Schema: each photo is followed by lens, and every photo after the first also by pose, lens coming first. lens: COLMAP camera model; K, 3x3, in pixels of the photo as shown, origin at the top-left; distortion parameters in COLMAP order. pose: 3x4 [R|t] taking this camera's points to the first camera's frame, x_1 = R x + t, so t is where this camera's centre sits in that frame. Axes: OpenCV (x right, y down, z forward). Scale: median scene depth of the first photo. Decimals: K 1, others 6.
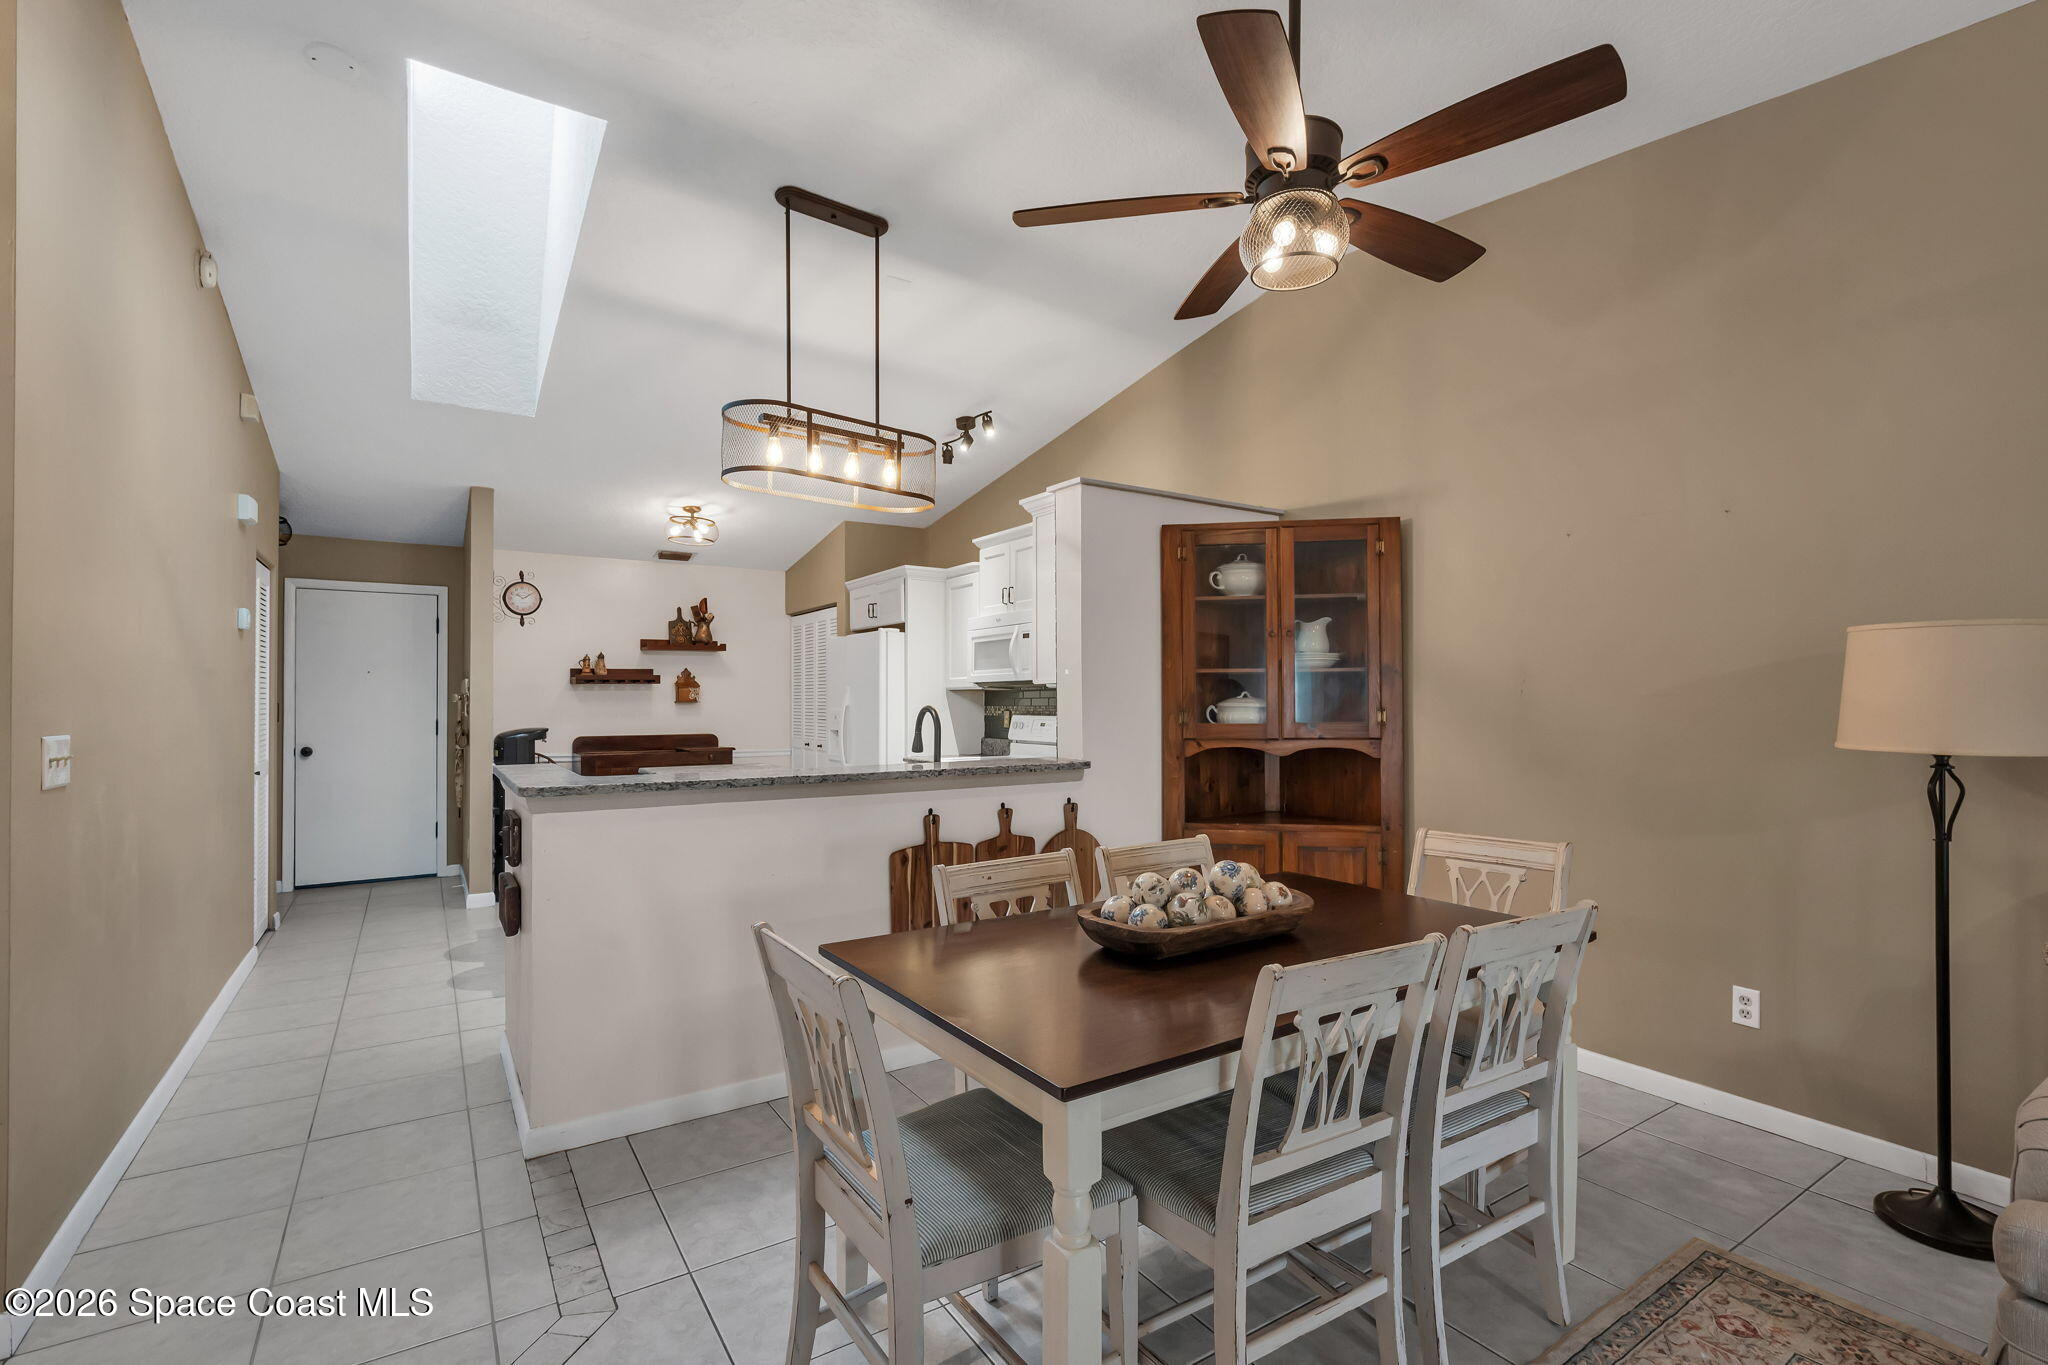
lens RADIAL K [[928.3, 0, 1034.6], [0, 928.3, 688.8], [0, 0, 1]] dist [-0.002961, 0.001188]
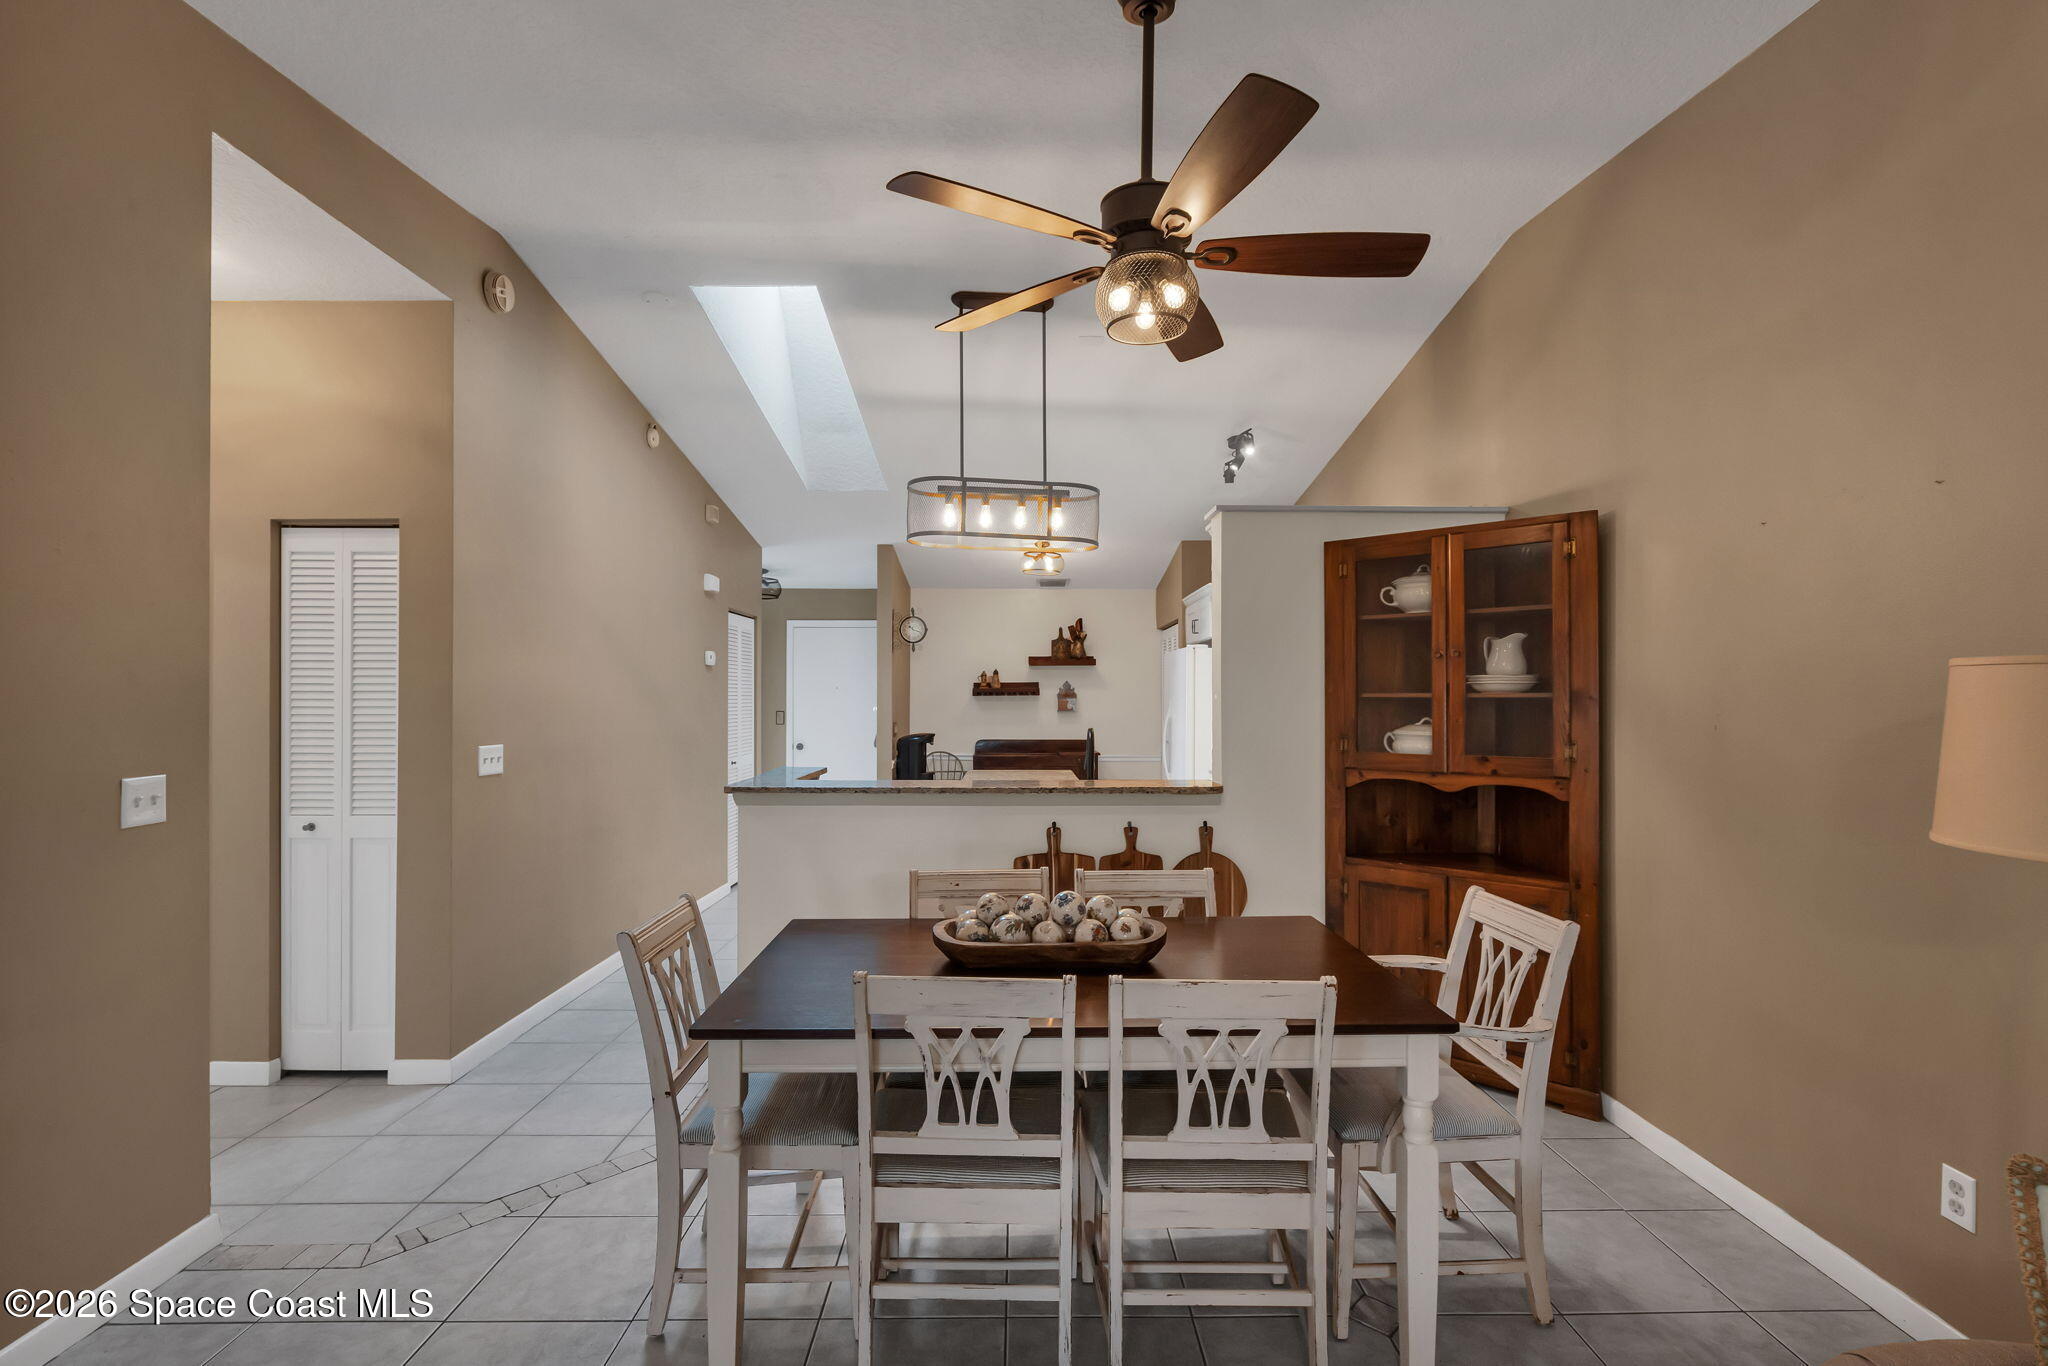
lens RADIAL K [[938.4, 0, 1026.1], [0, 938.4, 691.3], [0, 0, 1]] dist [-0.000411, 0.000828]
pose [[0.839095, -0.000783, -0.543984, 0.257878], [0.003574, 0.999985, 0.004074, -0.018168], [0.543973, -0.005362, 0.839086, 0.016564]]
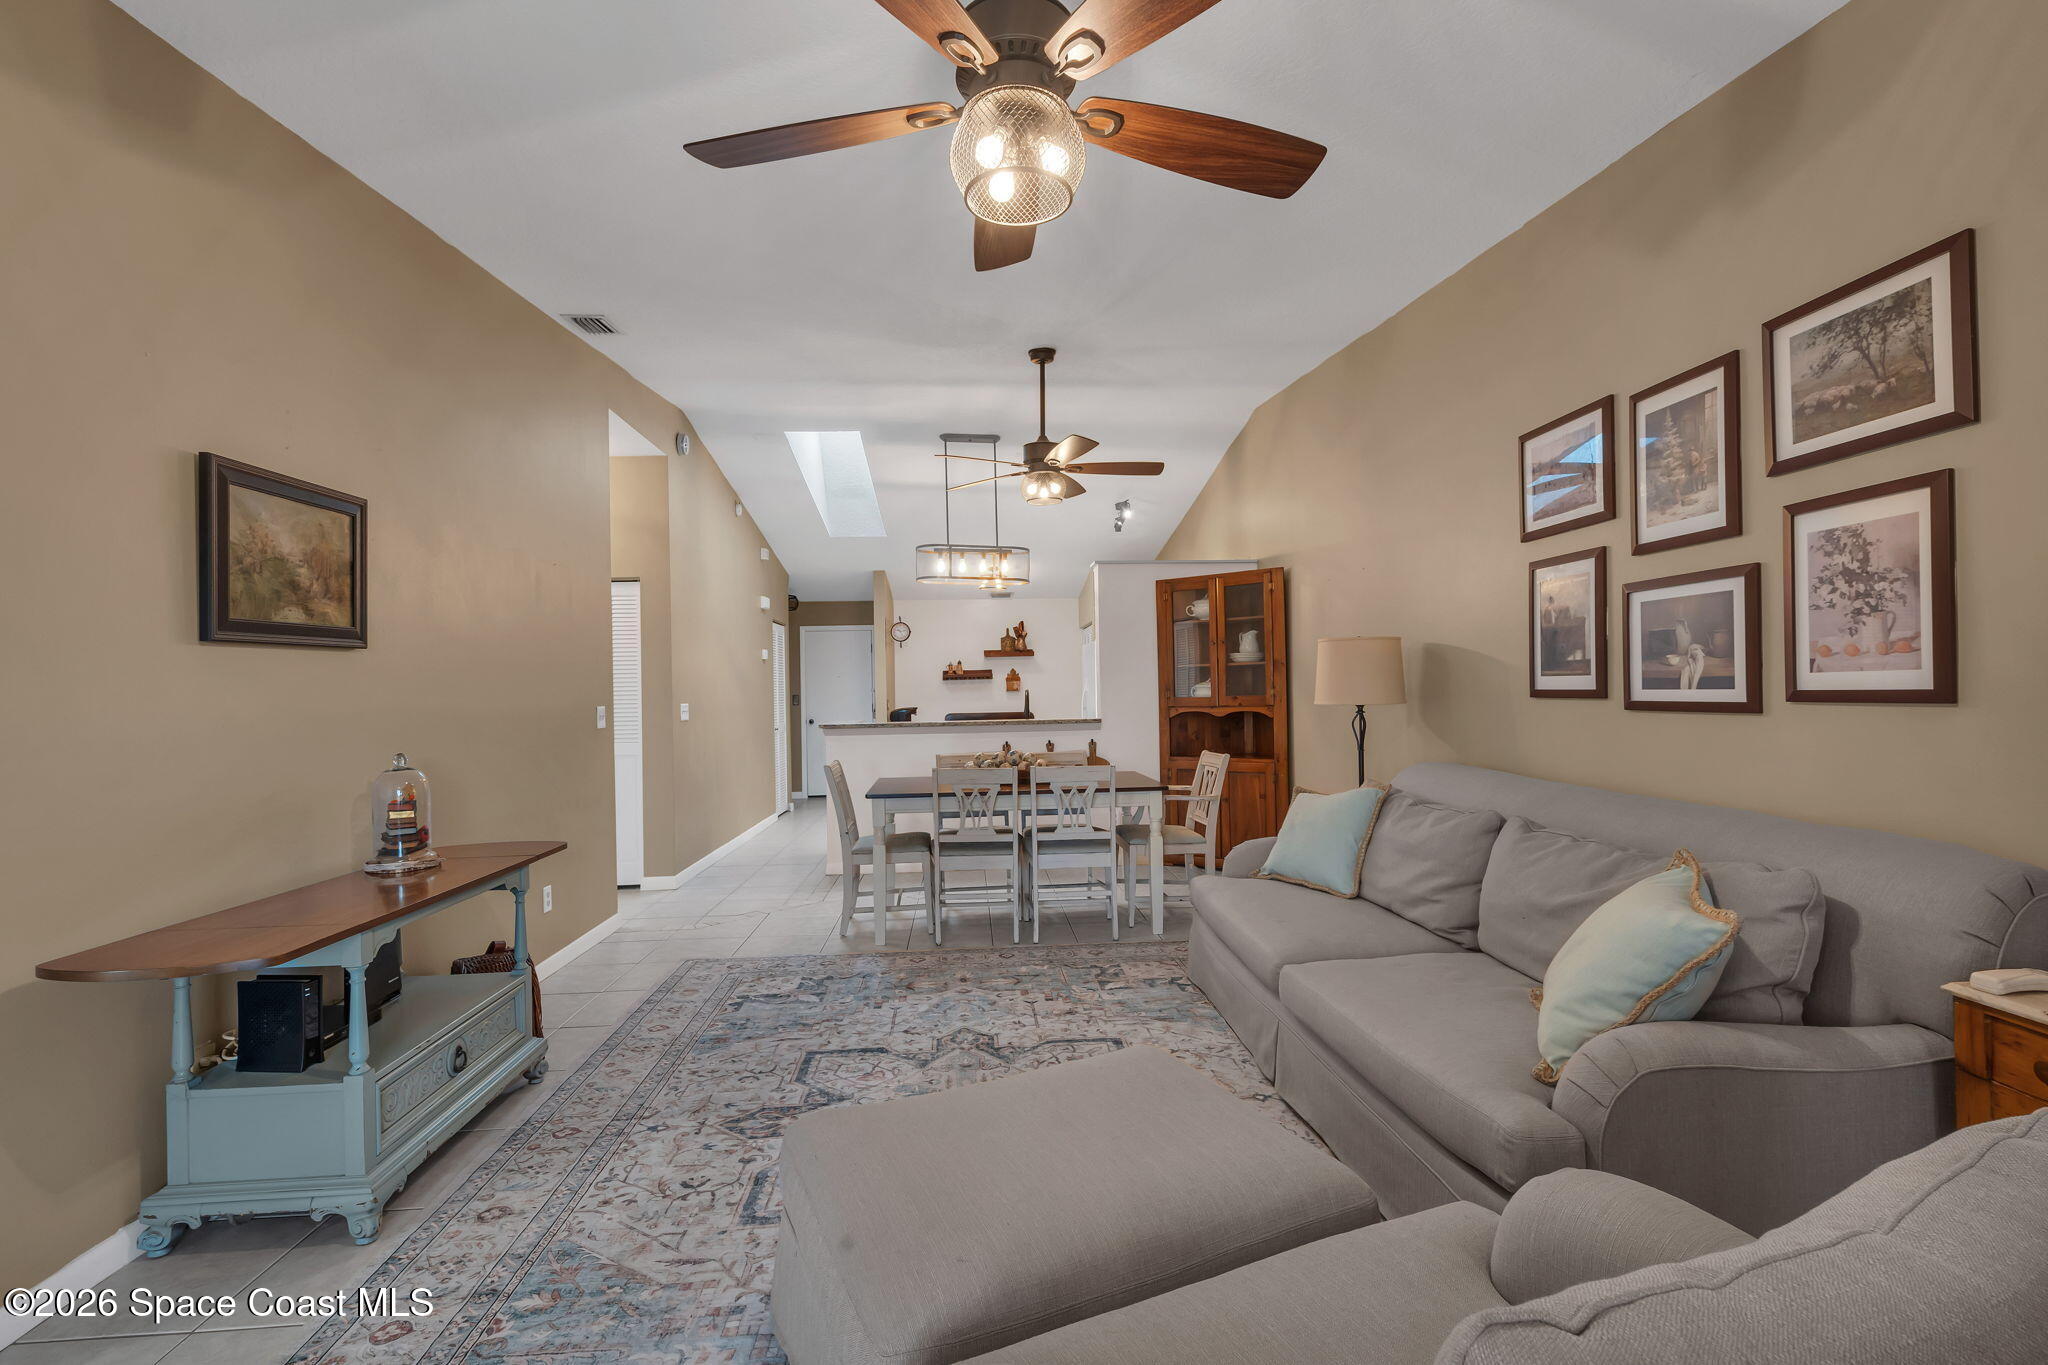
lens RADIAL K [[928.3, 0, 1034.6], [0, 928.3, 688.8], [0, 0, 1]] dist [-0.002961, 0.001188]
pose [[0.872819, -0.016640, -0.487760, 0.489878], [0.022495, 0.999728, 0.006147, 0.003478], [0.487525, -0.016337, 0.872956, -0.375841]]
